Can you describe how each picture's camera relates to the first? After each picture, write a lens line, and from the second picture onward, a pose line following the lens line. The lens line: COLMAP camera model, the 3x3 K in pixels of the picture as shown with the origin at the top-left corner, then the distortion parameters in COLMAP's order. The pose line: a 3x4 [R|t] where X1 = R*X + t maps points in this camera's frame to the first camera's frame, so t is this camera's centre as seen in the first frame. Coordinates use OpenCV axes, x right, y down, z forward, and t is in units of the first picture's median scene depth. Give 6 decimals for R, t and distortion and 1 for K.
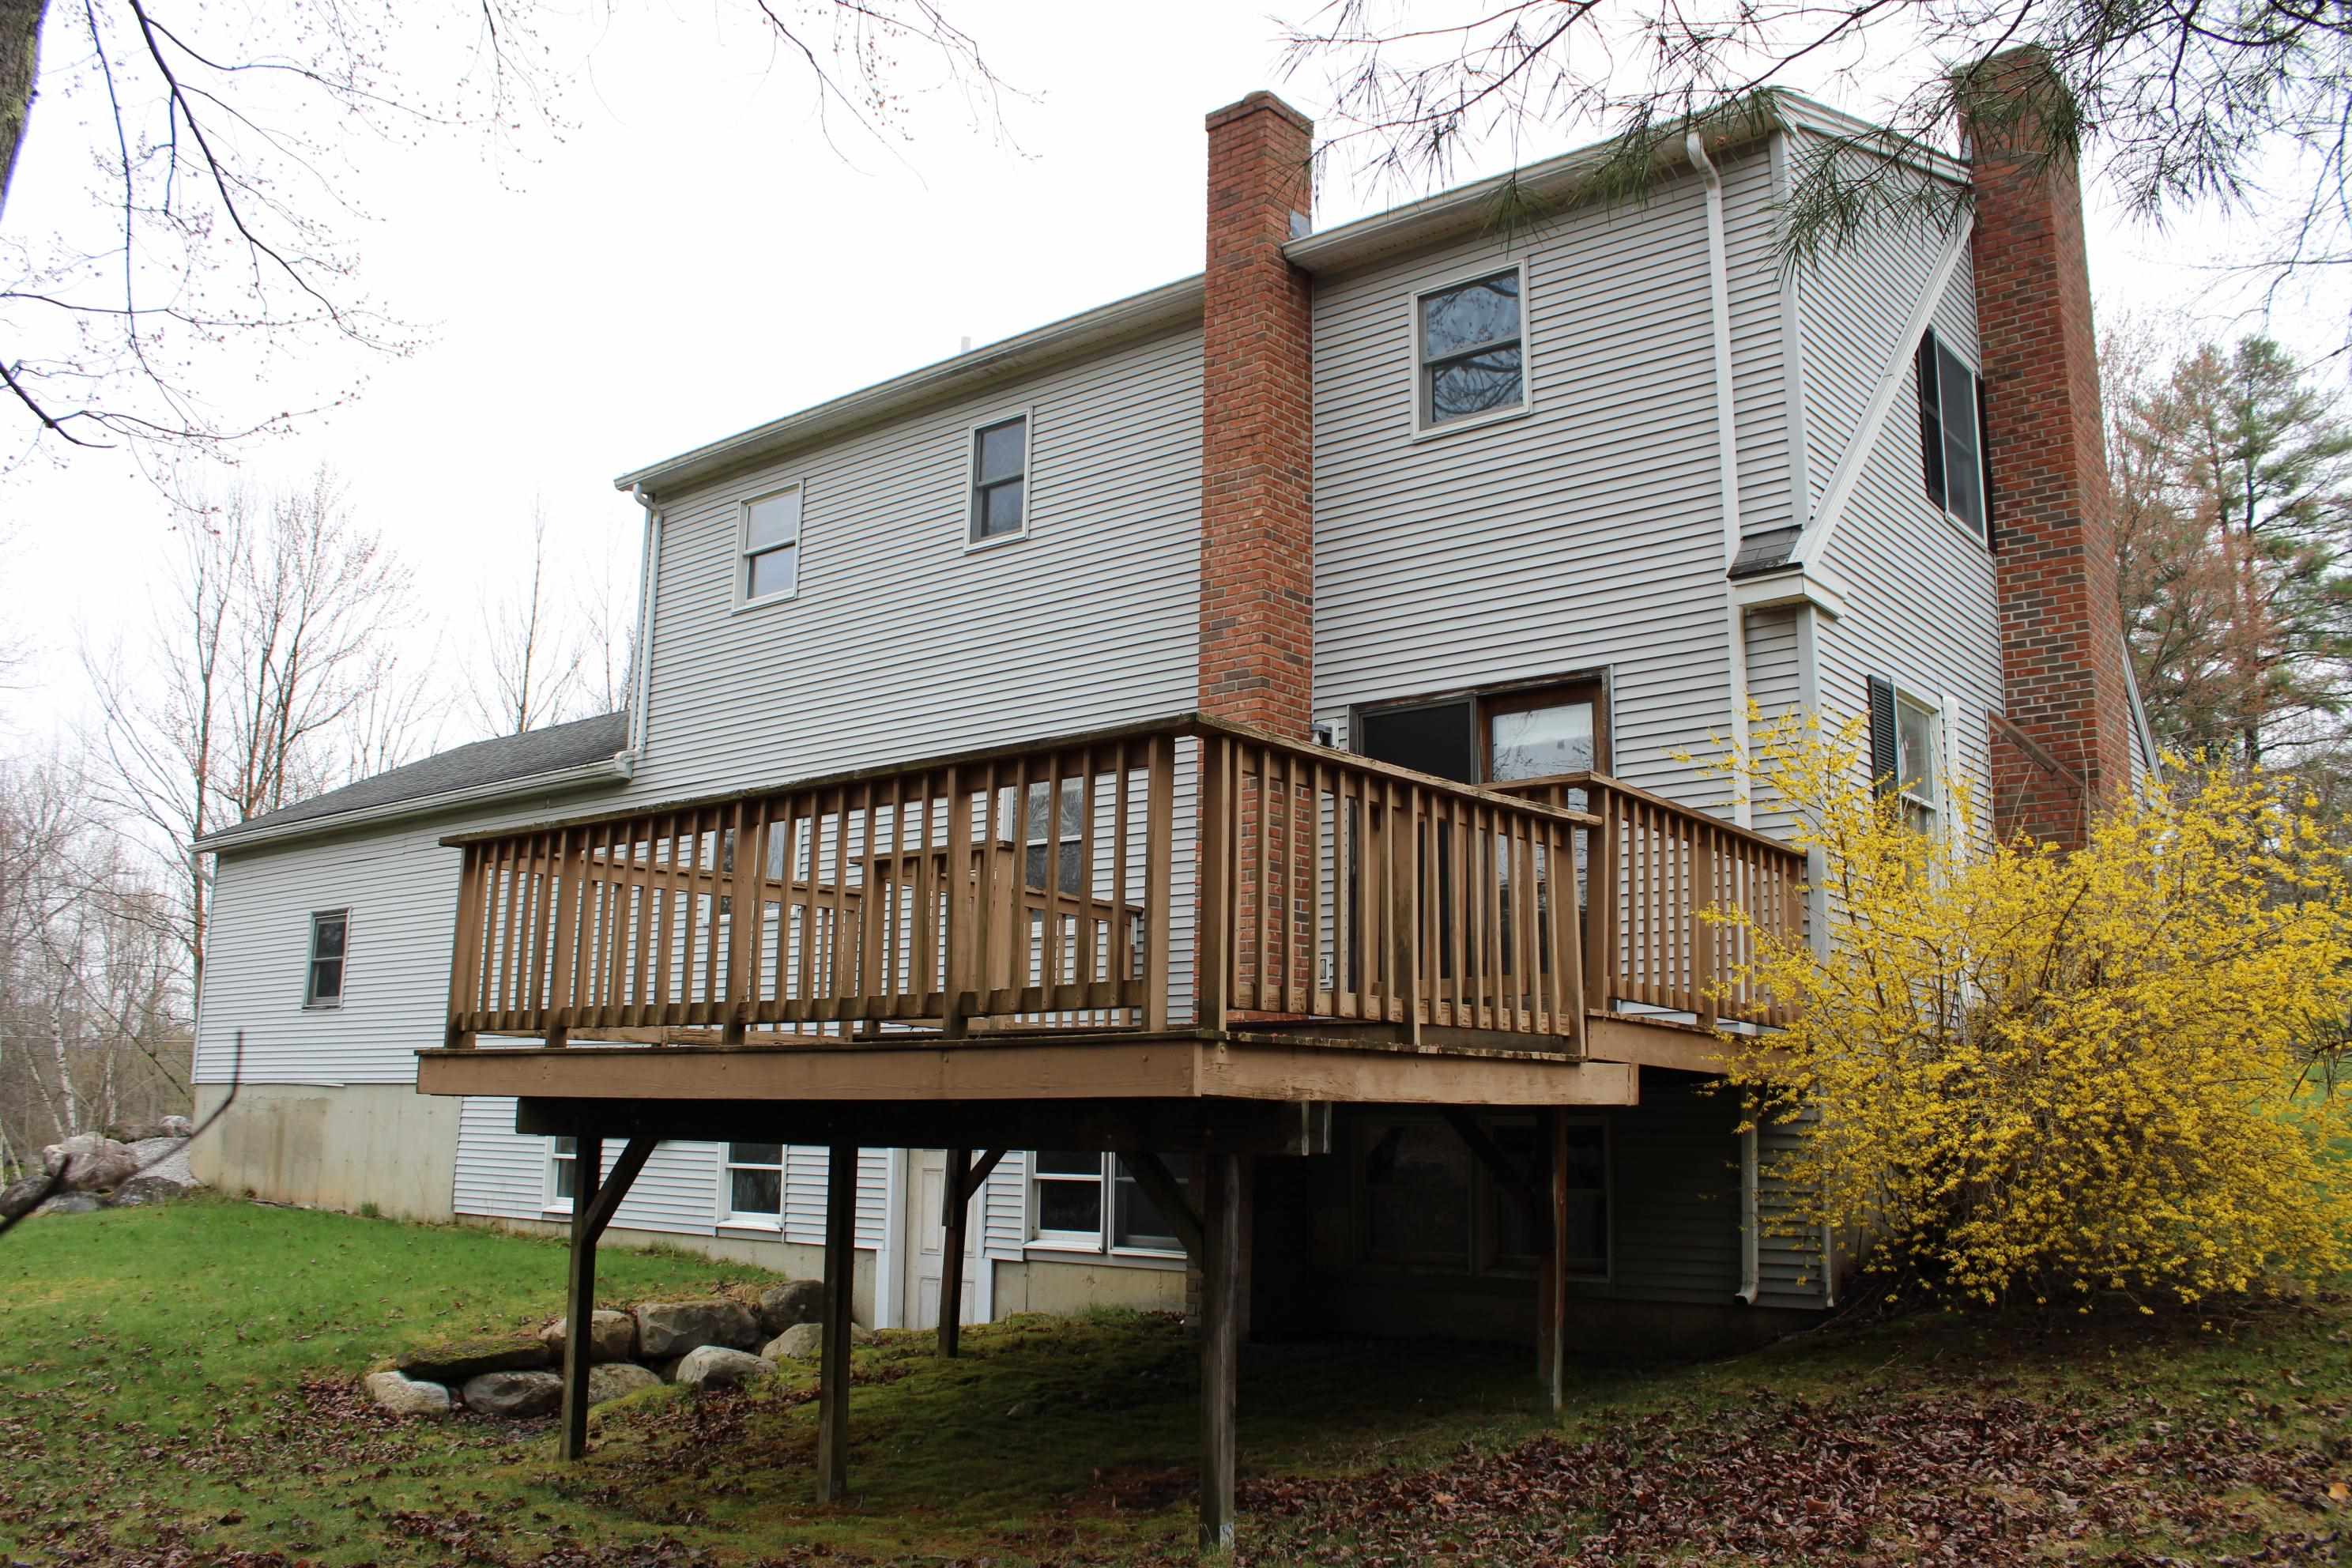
lens RADIAL K [[1990.7, 0, 1176.0], [0, 1990.7, 784.0], [0, 0, 1]] dist [-0.173537, 0.161249]
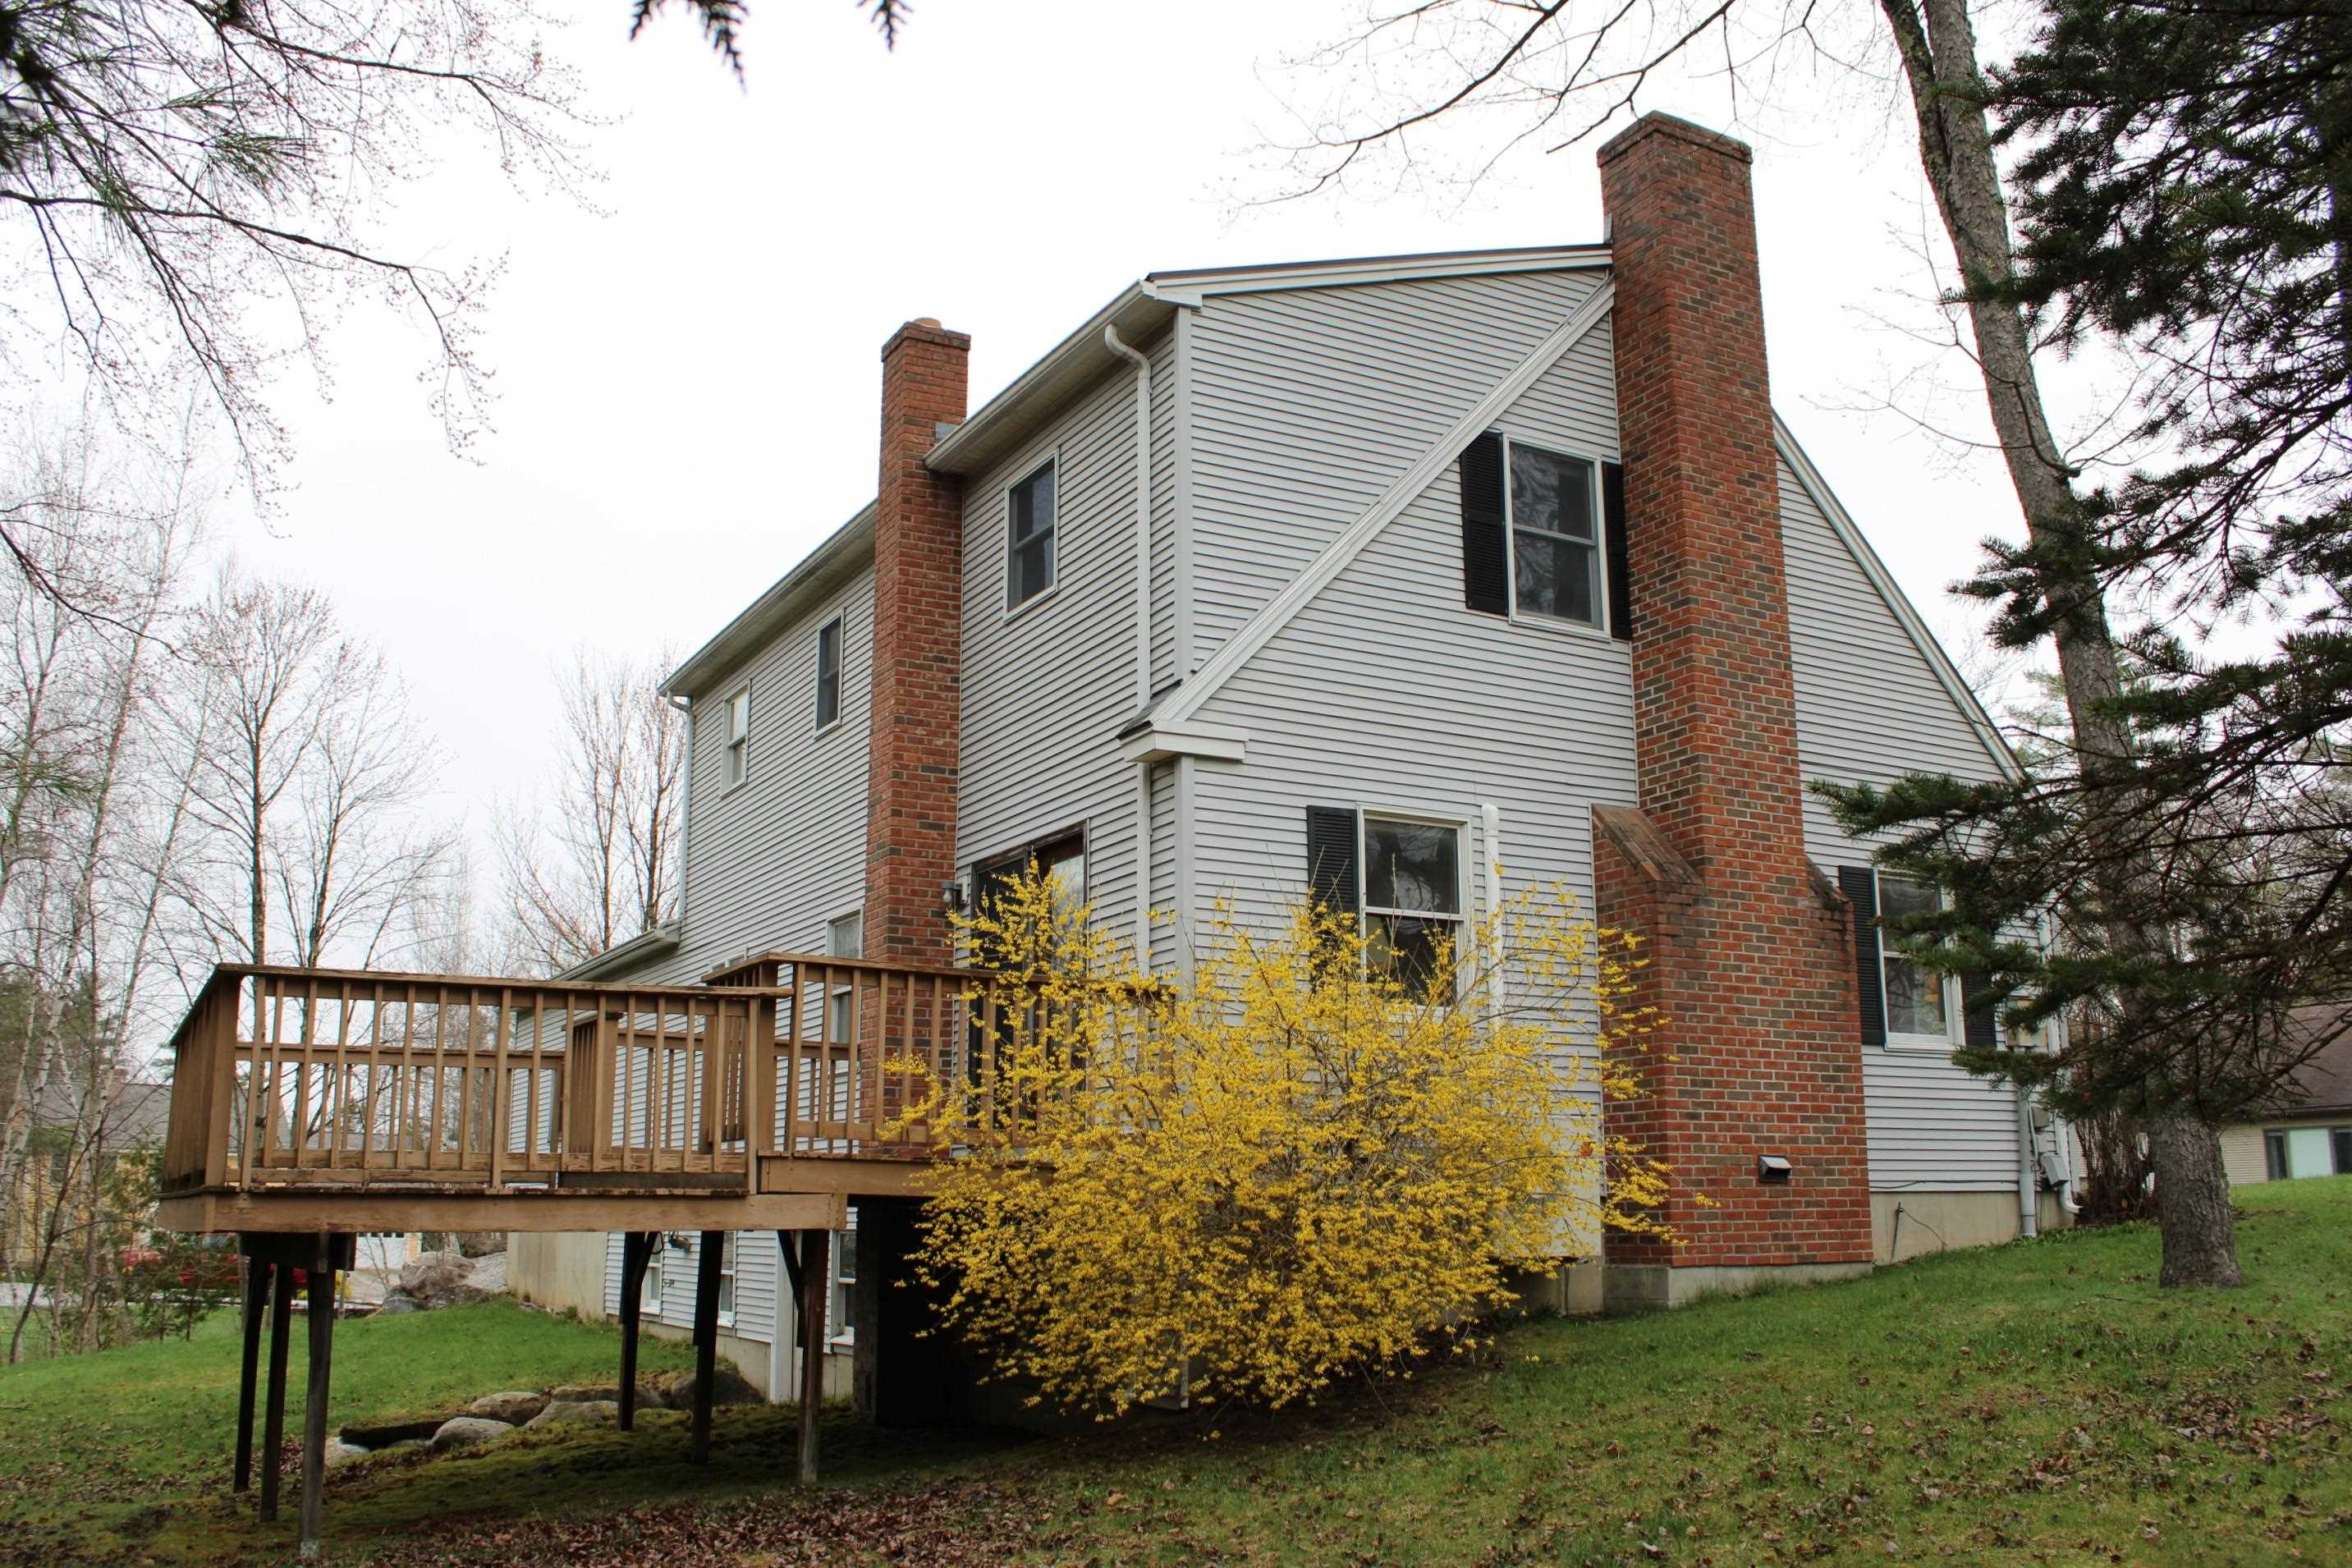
lens RADIAL K [[2095.1, 0, 1176.0], [0, 2095.1, 784.0], [0, 0, 1]] dist [-0.135259, -0.000574]
pose [[0.928470, -0.097092, -0.358491, 0.608621], [0.087063, 0.995228, -0.044055, -0.021361], [0.361058, 0.009692, 0.932493, -0.066402]]
